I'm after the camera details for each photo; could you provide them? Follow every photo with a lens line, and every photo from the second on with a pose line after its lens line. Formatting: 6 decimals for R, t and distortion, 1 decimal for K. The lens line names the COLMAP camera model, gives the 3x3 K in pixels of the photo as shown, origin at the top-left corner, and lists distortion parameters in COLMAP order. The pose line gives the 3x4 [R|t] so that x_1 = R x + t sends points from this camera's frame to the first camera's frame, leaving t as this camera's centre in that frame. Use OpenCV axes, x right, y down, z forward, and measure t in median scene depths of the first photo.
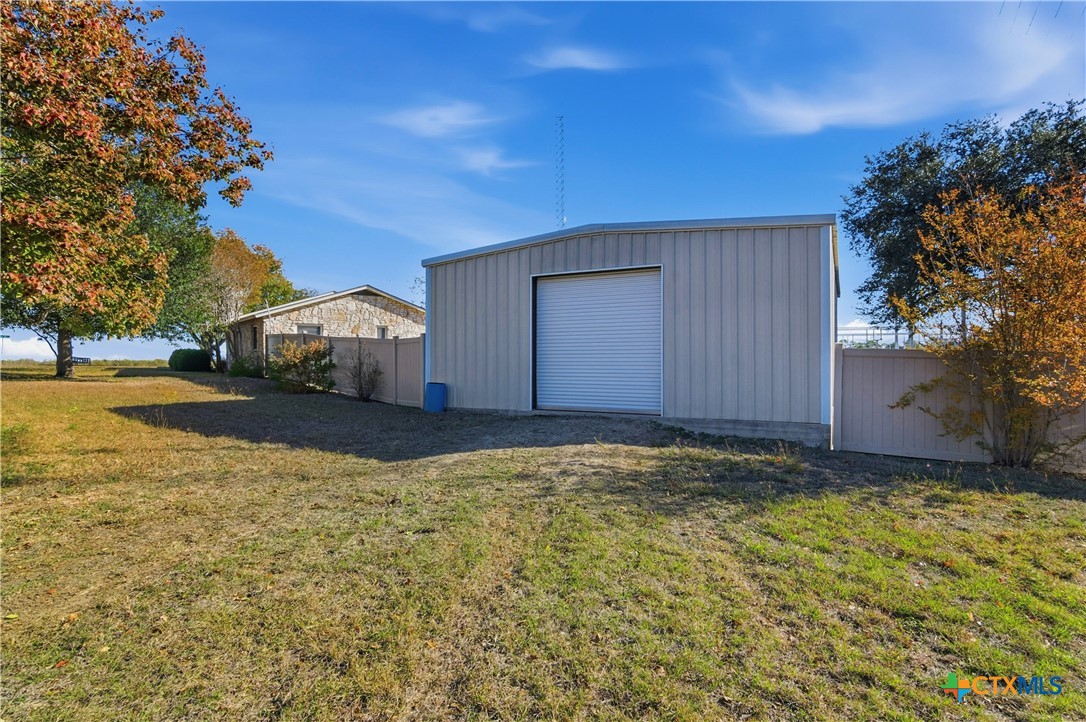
lens RADIAL K [[530.2, 0, 540.9], [0, 530.2, 355.0], [0, 0, 1]] dist [0.001796, 0.000503]
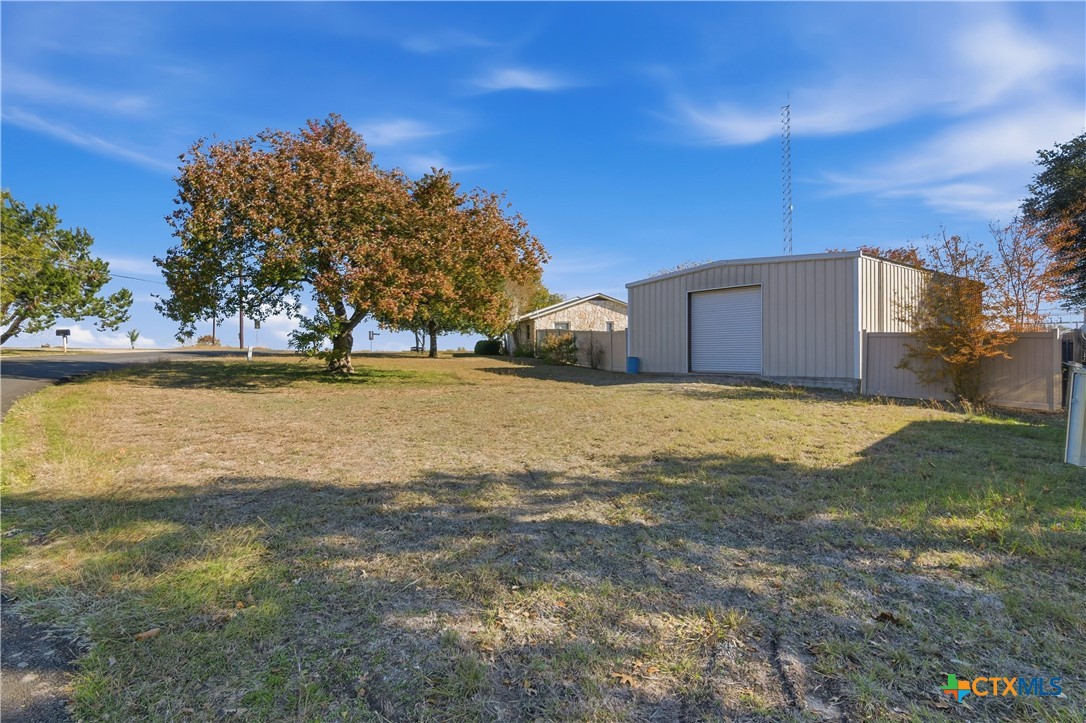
lens RADIAL K [[530.2, 0, 540.9], [0, 530.2, 355.5], [0, 0, 1]] dist [0.001796, 0.000503]
pose [[0.903190, -0.000300, -0.429241, 0.193006], [0.008722, 0.999806, 0.017652, 0.011258], [0.429153, -0.019687, 0.903017, -0.479481]]
